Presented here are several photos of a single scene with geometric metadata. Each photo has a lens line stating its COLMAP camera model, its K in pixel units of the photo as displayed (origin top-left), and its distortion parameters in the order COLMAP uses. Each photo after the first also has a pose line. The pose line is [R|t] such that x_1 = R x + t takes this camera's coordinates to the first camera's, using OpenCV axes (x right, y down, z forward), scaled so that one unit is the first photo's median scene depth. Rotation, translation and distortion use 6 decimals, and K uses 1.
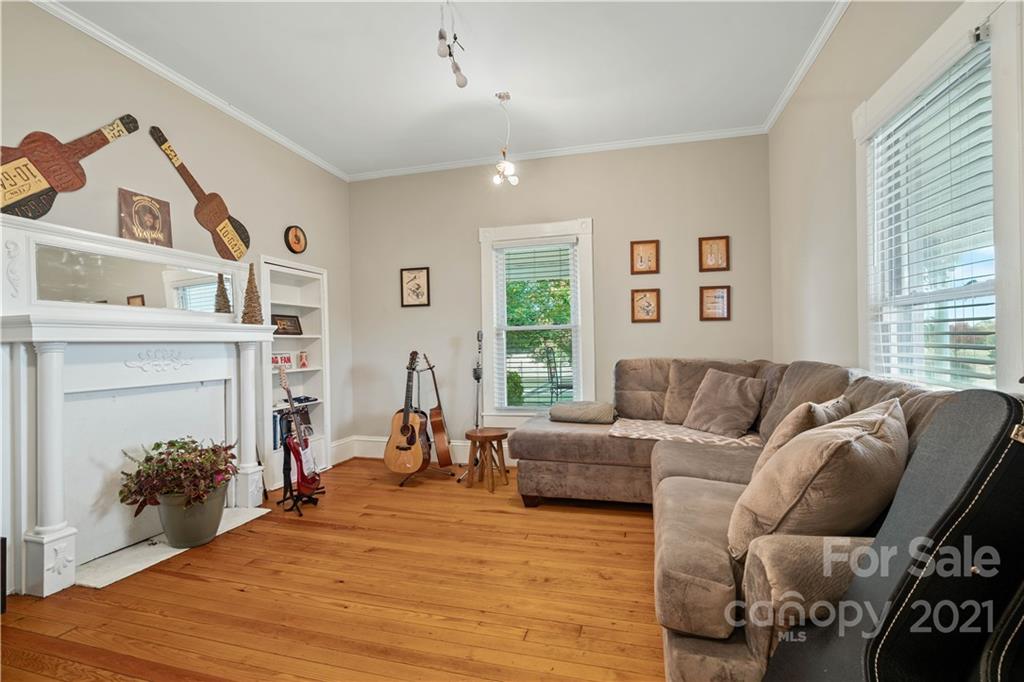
lens RADIAL K [[467.0, 0, 509.5], [0, 467.0, 341.5], [0, 0, 1]] dist [-0.008743, 0.001760]
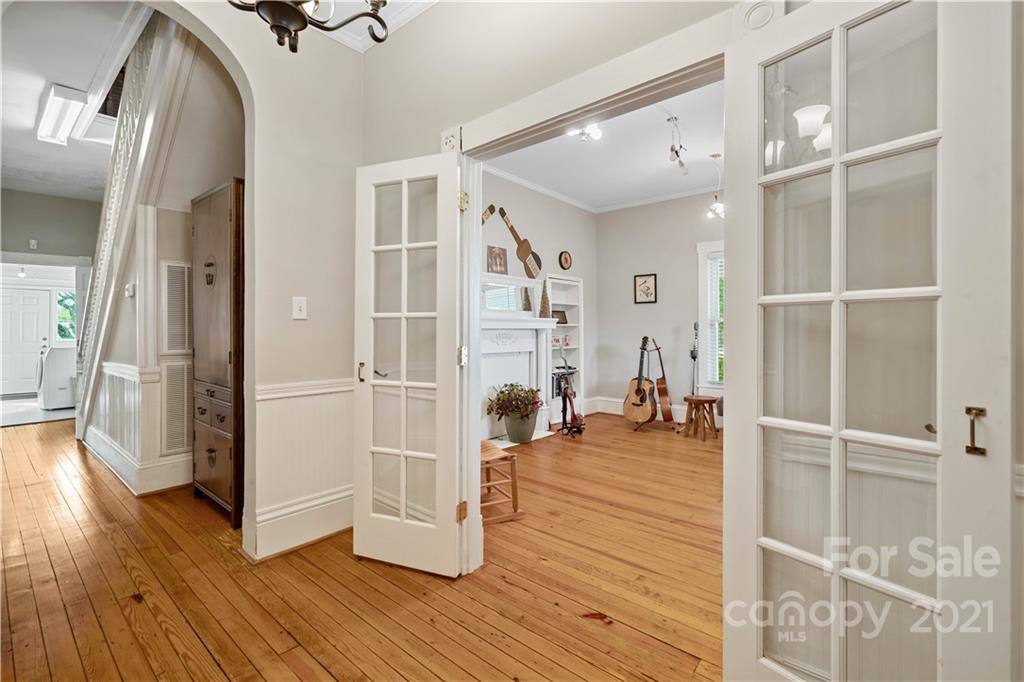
lens RADIAL K [[467.0, 0, 511.6], [0, 467.0, 330.6], [0, 0, 1]] dist [-0.008743, 0.001760]
pose [[0.901334, 0.014300, -0.432889, 0.041028], [-0.009980, 0.999875, 0.012251, -0.010973], [0.433010, -0.006722, 0.901364, -0.465083]]
